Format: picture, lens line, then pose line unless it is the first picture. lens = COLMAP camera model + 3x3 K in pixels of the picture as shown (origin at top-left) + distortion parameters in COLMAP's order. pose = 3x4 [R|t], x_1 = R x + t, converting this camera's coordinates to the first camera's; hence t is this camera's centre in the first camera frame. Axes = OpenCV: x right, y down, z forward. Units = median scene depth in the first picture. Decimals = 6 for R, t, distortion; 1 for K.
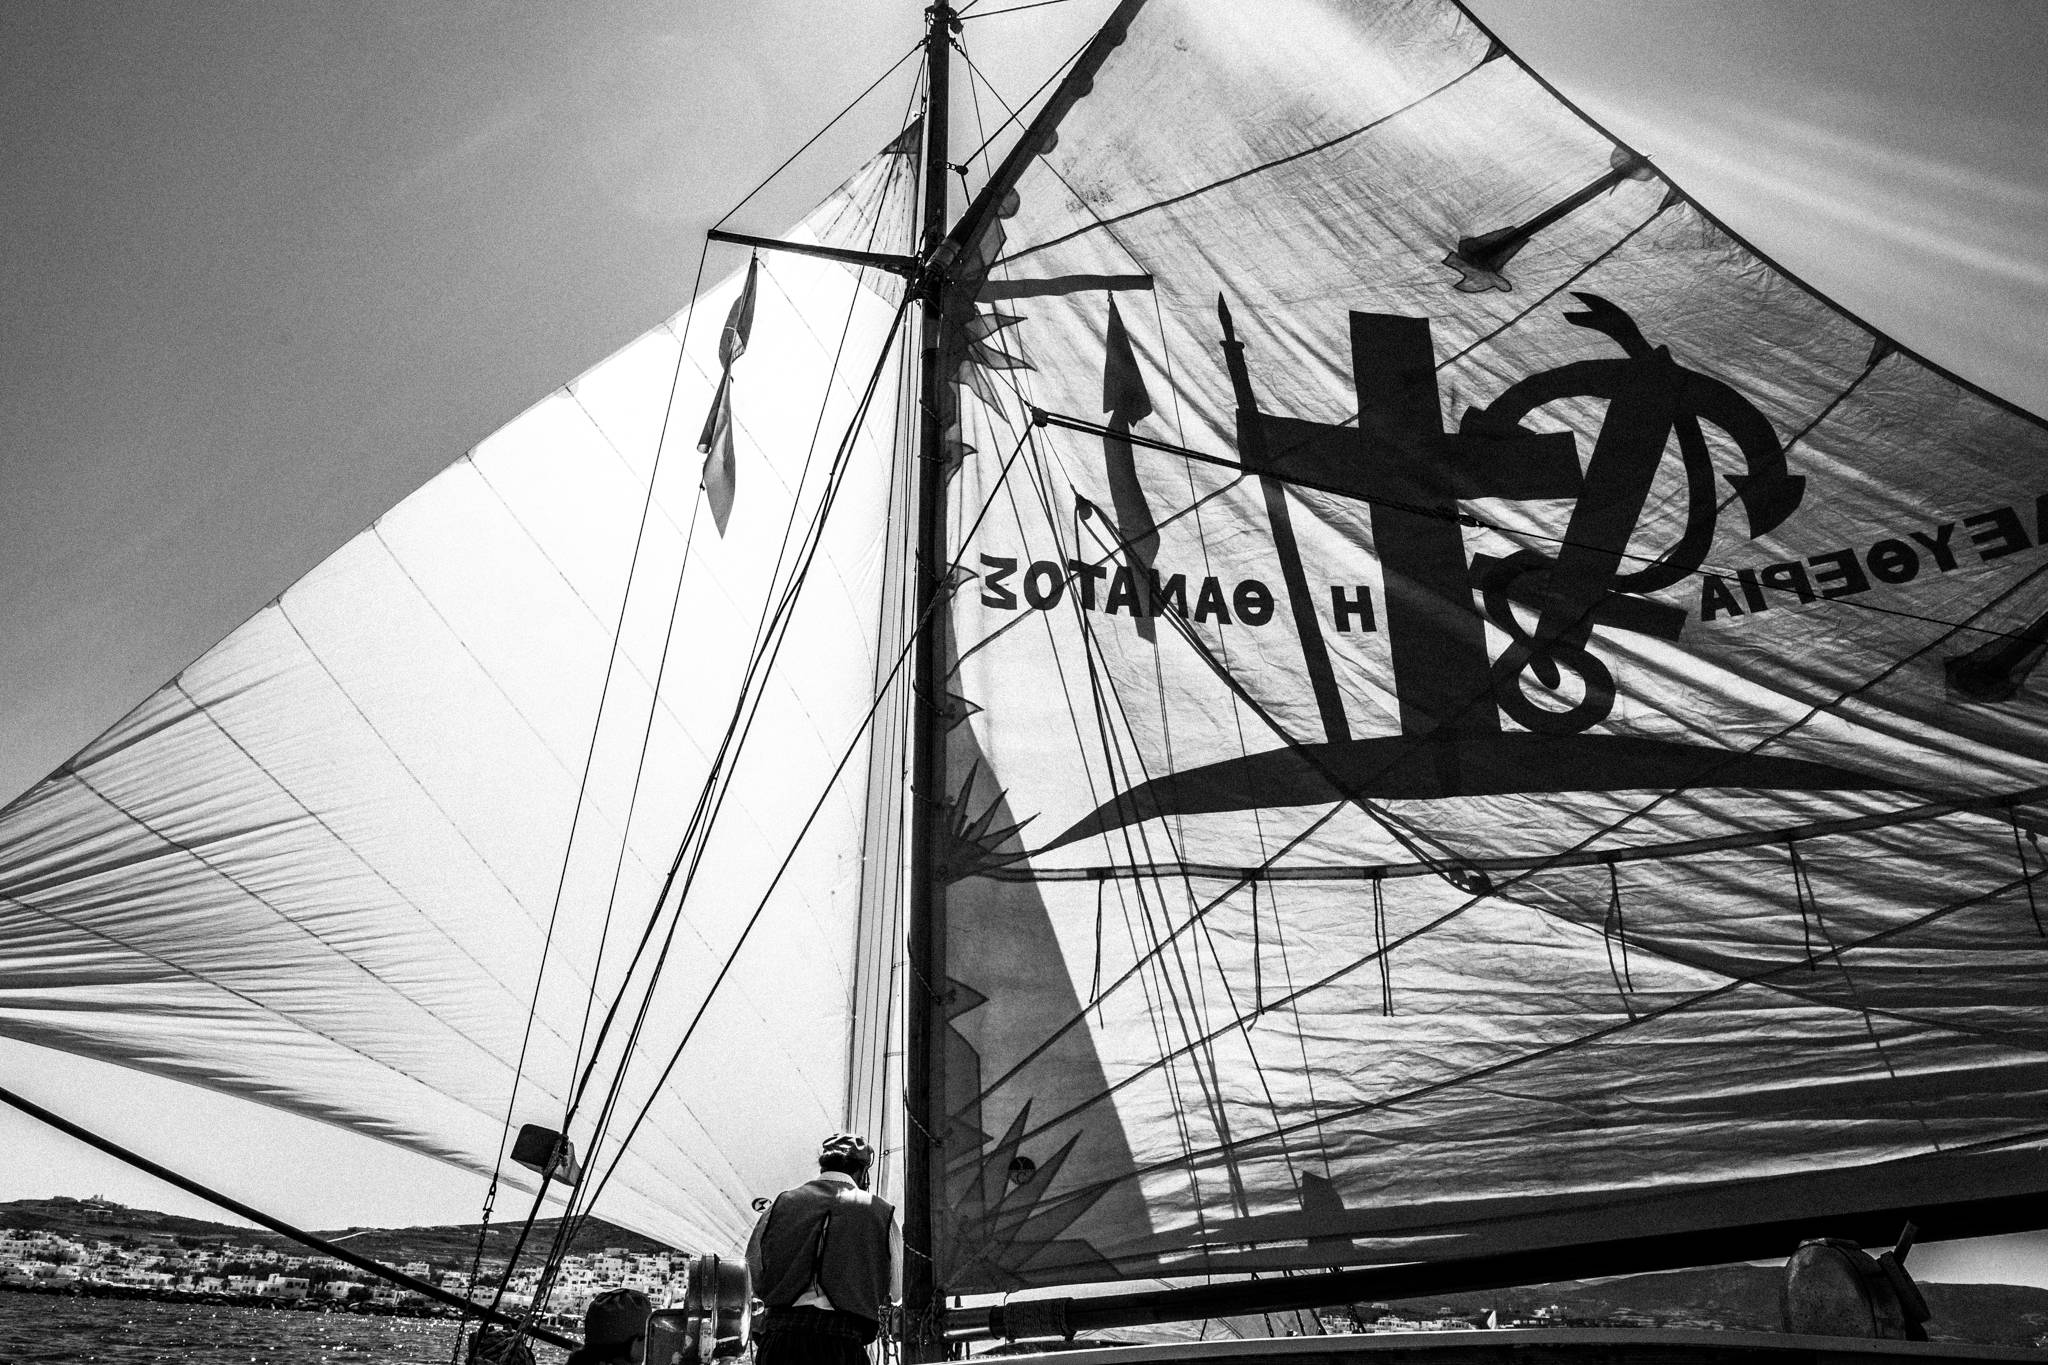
lens RADIAL K [[1559.9, 0, 1027.2], [0, 1559.9, 690.5], [0, 0, 1]] dist [-0.004258, 0.000319]
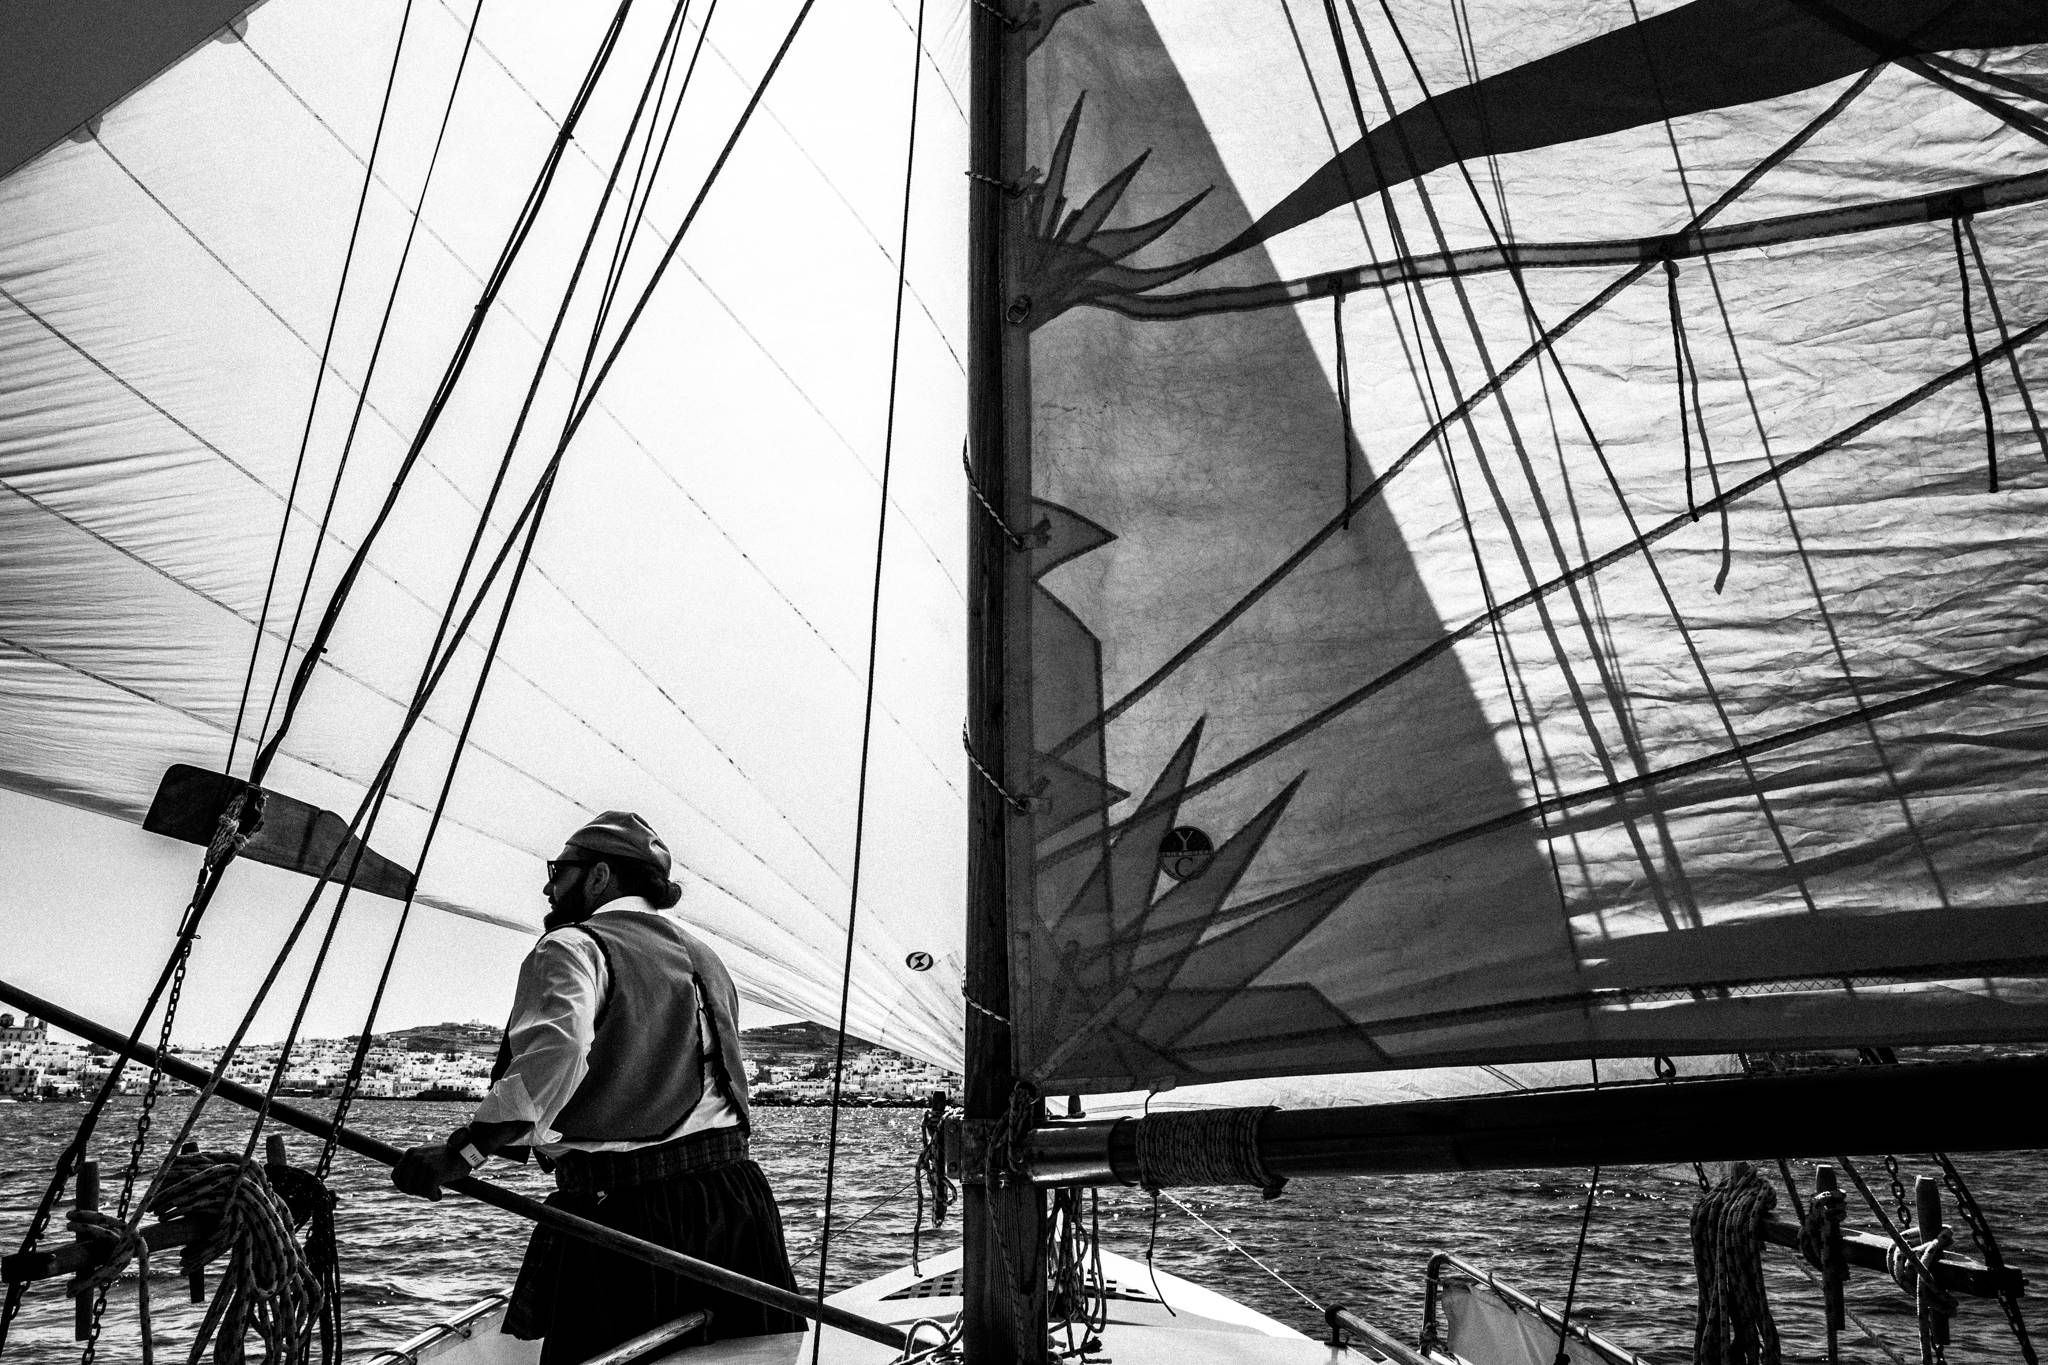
lens RADIAL K [[1547.7, 0, 1031.2], [0, 1547.7, 718.7], [0, 0, 1]] dist [0.001420, -0.001845]
pose [[0.963523, -0.051229, -0.262675, 0.079829], [0.086013, 0.988712, 0.122678, 0.196147], [0.253425, -0.140796, 0.957054, 0.508615]]
